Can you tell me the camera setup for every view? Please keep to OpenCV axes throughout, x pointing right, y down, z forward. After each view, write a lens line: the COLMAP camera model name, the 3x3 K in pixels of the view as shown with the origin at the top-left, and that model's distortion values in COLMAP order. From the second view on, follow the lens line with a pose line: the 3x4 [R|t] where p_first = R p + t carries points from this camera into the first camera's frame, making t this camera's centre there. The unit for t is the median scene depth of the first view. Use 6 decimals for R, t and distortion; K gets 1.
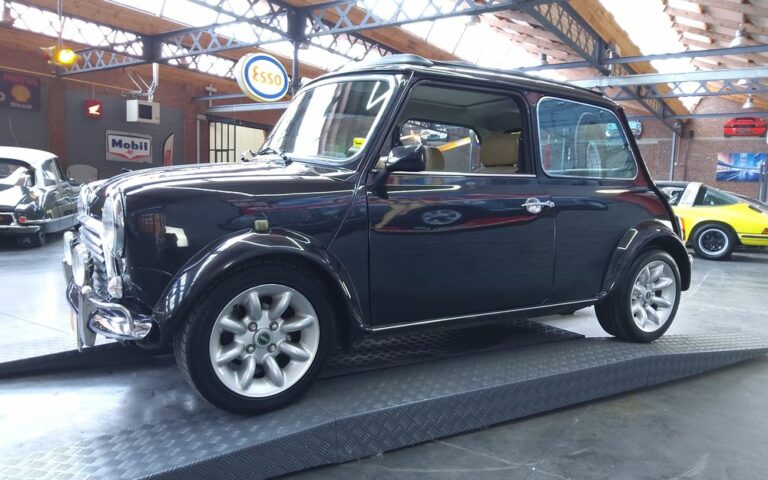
lens RADIAL K [[584.7, 0, 385.7], [0, 584.7, 240.7], [0, 0, 1]] dist [0.042003, -0.073158]
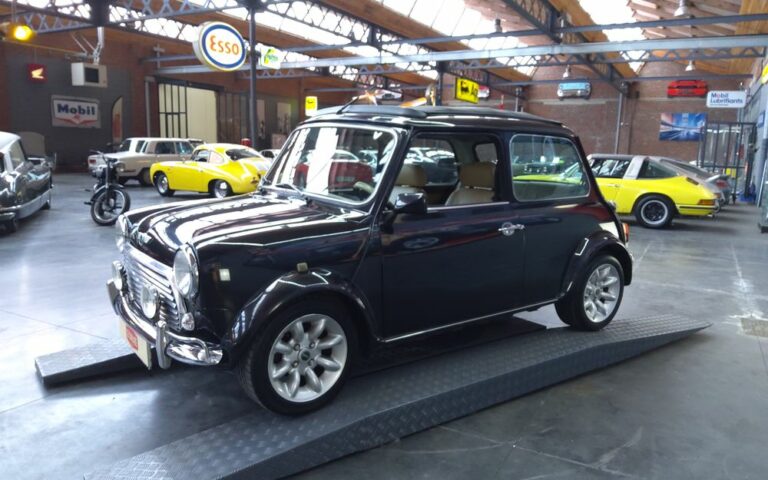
lens RADIAL K [[583.8, 0, 386.5], [0, 583.8, 239.3], [0, 0, 1]] dist [0.065830, -0.113593]
pose [[0.996682, -0.021109, 0.078609, -0.079465], [0.015528, 0.997360, 0.070943, -0.107459], [-0.079899, -0.069487, 0.994378, -0.160948]]
